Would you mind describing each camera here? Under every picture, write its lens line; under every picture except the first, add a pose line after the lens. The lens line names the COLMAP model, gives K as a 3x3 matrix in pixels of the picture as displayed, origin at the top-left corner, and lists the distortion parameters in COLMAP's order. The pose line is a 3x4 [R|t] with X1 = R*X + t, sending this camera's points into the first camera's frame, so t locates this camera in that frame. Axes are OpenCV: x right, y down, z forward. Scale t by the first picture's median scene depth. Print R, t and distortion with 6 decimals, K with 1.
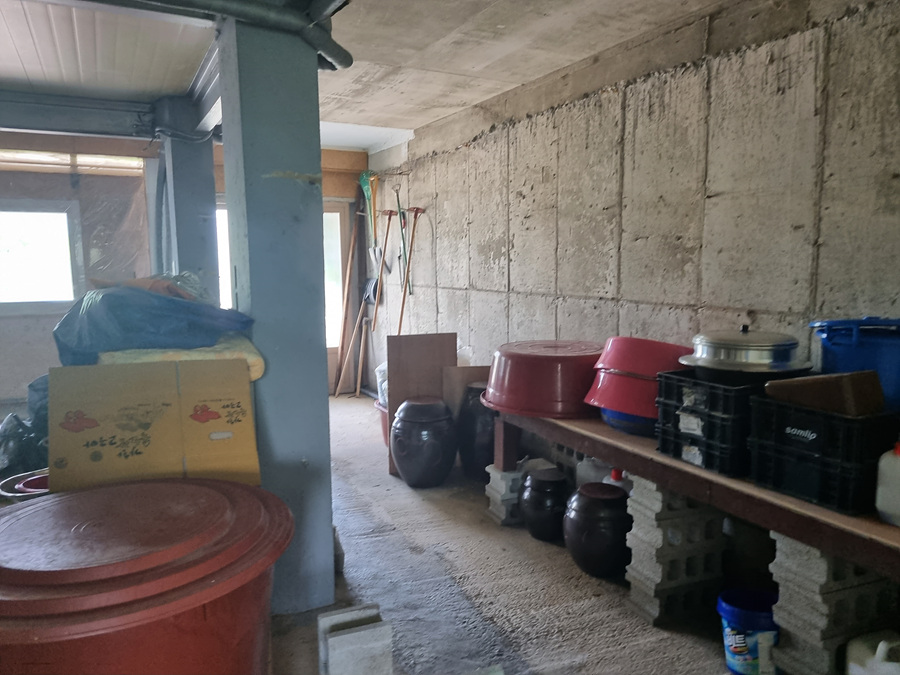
lens RADIAL K [[661.0, 0, 451.3], [0, 661.0, 337.0], [0, 0, 1]] dist [0.037466, -0.029636]
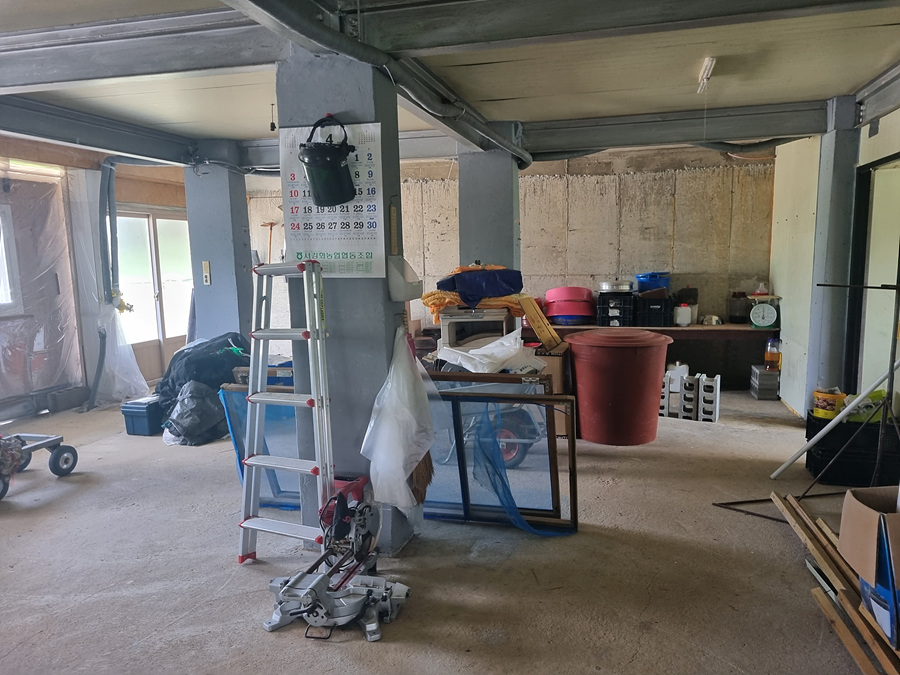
lens RADIAL K [[661.0, 0, 448.6], [0, 661.0, 338.4], [0, 0, 1]] dist [0.037466, -0.029636]
pose [[0.676408, -0.095865, 0.730262, -1.875985], [0.099974, 0.994267, 0.037920, 0.053512], [-0.729711, 0.047358, 0.682114, -0.358247]]
